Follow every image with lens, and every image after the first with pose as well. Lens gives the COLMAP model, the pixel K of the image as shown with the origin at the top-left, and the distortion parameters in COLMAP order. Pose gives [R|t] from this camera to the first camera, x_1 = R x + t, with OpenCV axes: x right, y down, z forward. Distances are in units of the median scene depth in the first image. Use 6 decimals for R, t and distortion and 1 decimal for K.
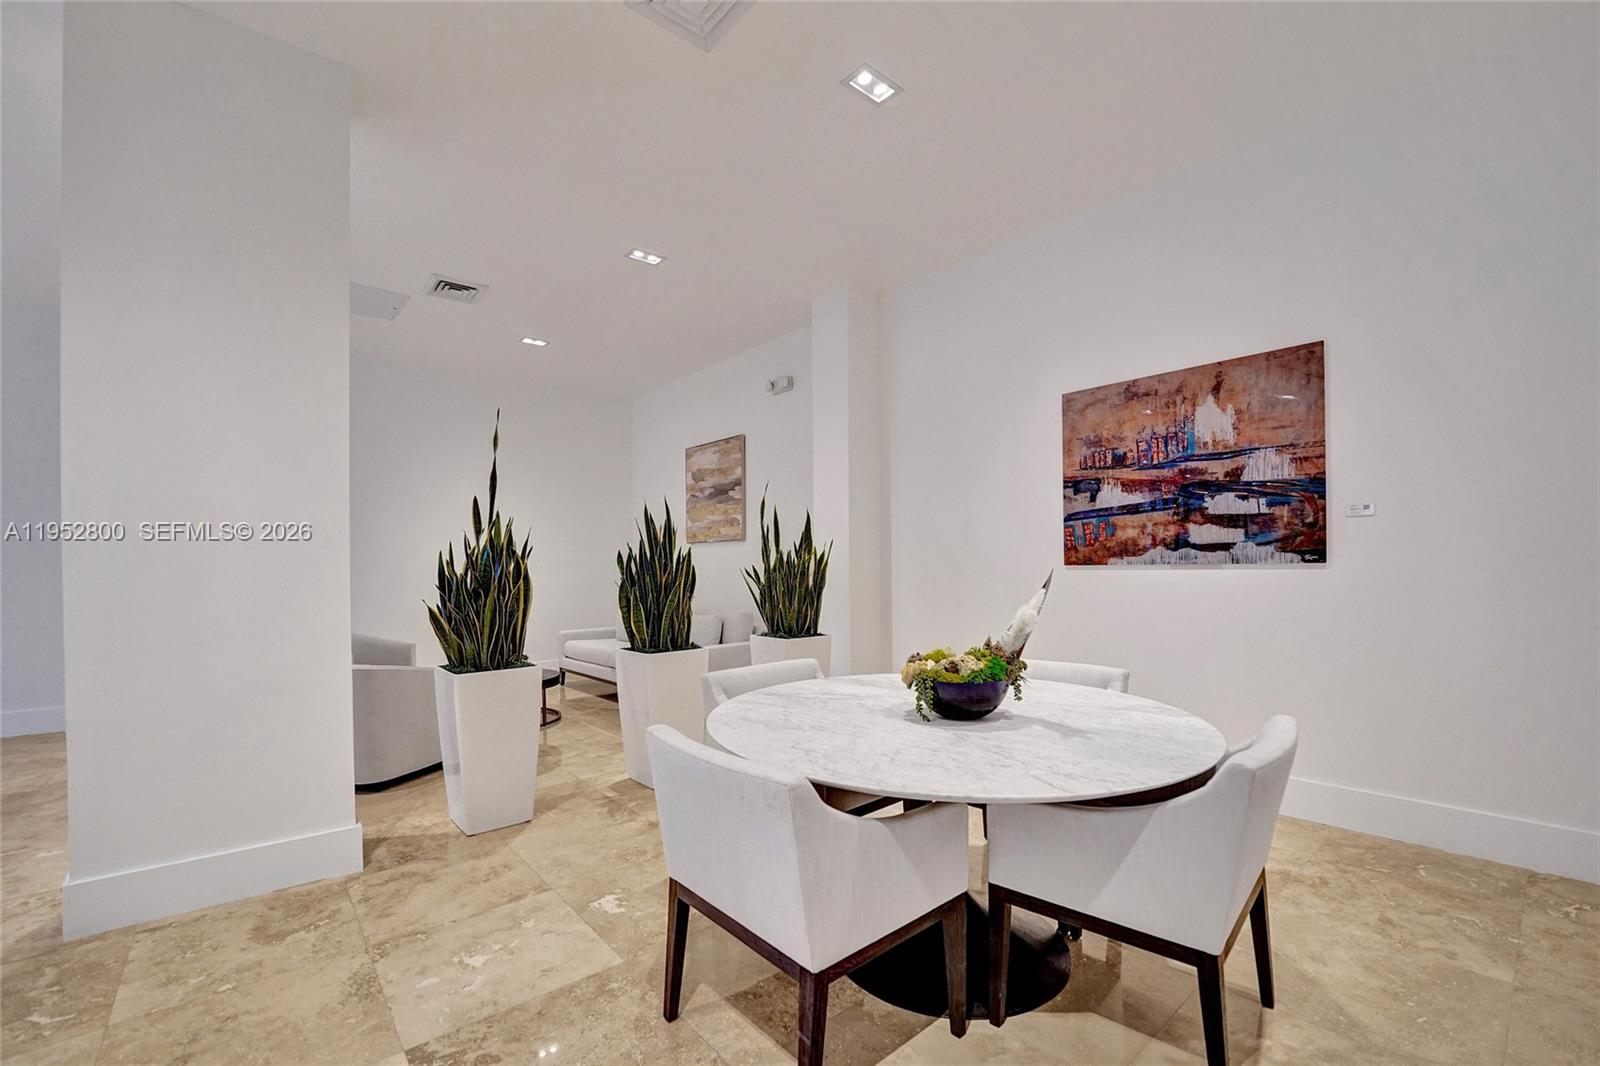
lens RADIAL K [[663.3, 0, 795.8], [0, 663.3, 528.7], [0, 0, 1]] dist [-0.031800, 0.006933]
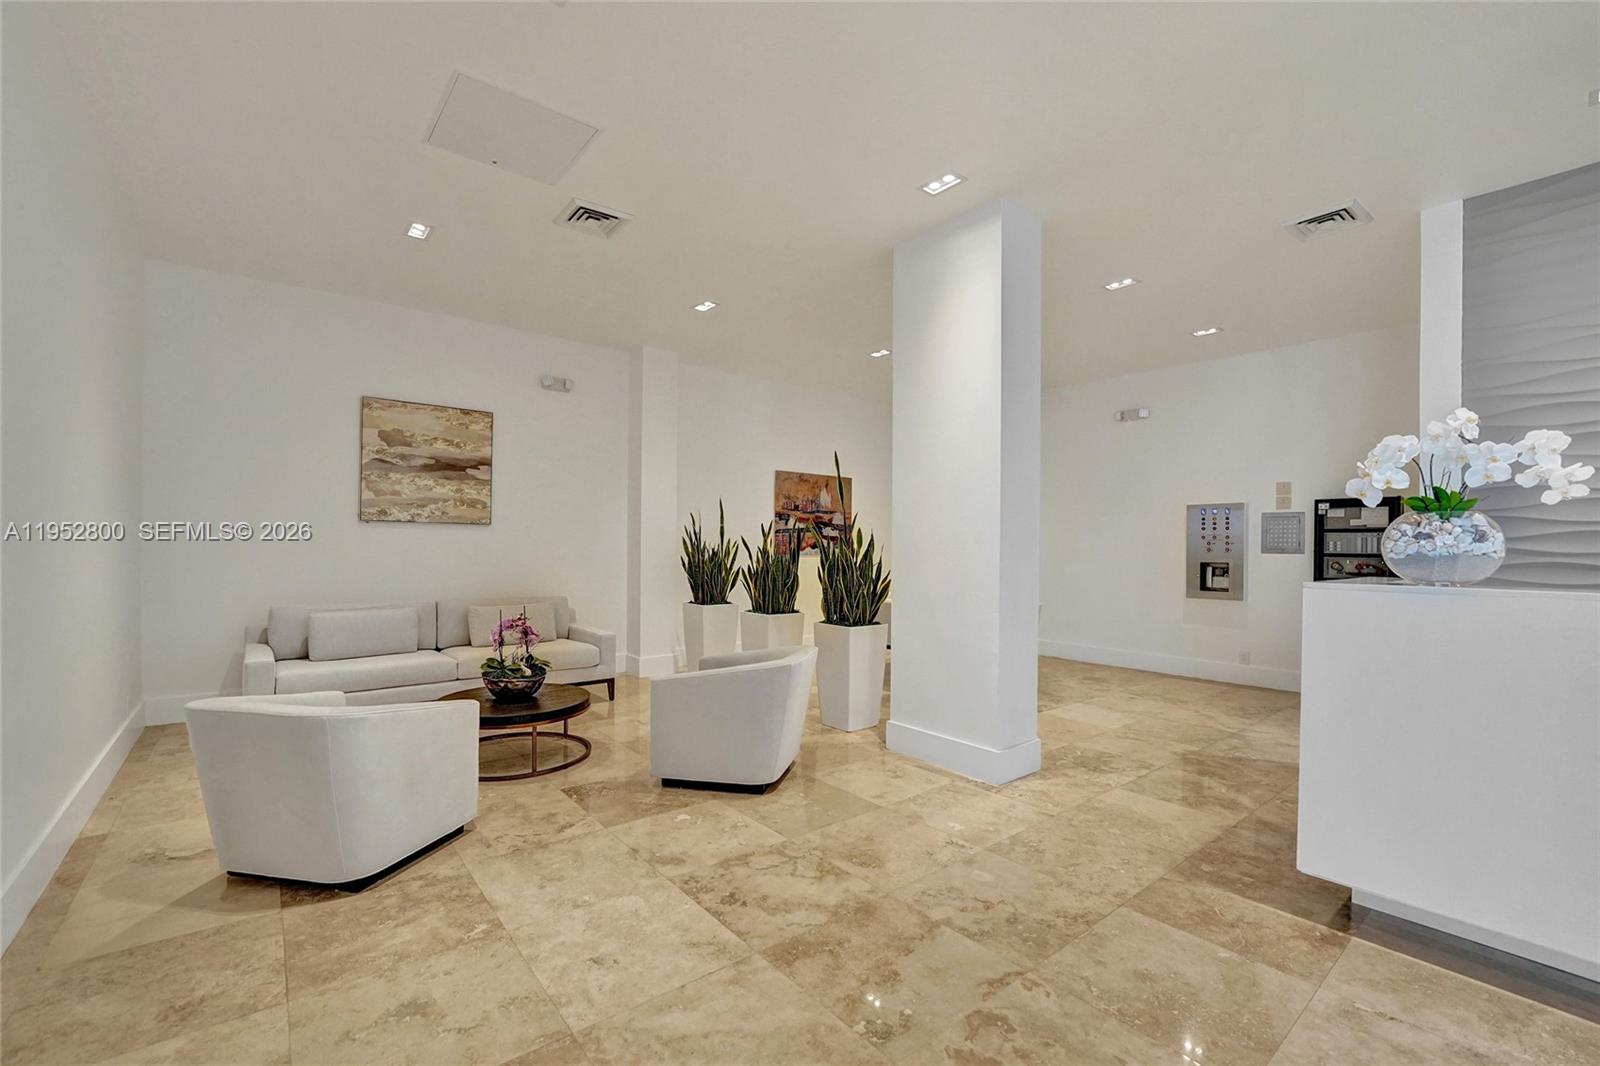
lens RADIAL K [[663.3, 0, 795.8], [0, 663.3, 528.7], [0, 0, 1]] dist [-0.031800, 0.006933]
pose [[0.041523, 0.028719, 0.998725, -1.683986], [-0.077176, 0.996693, -0.025452, 0.023558], [-0.996152, -0.076021, 0.043602, 0.866755]]
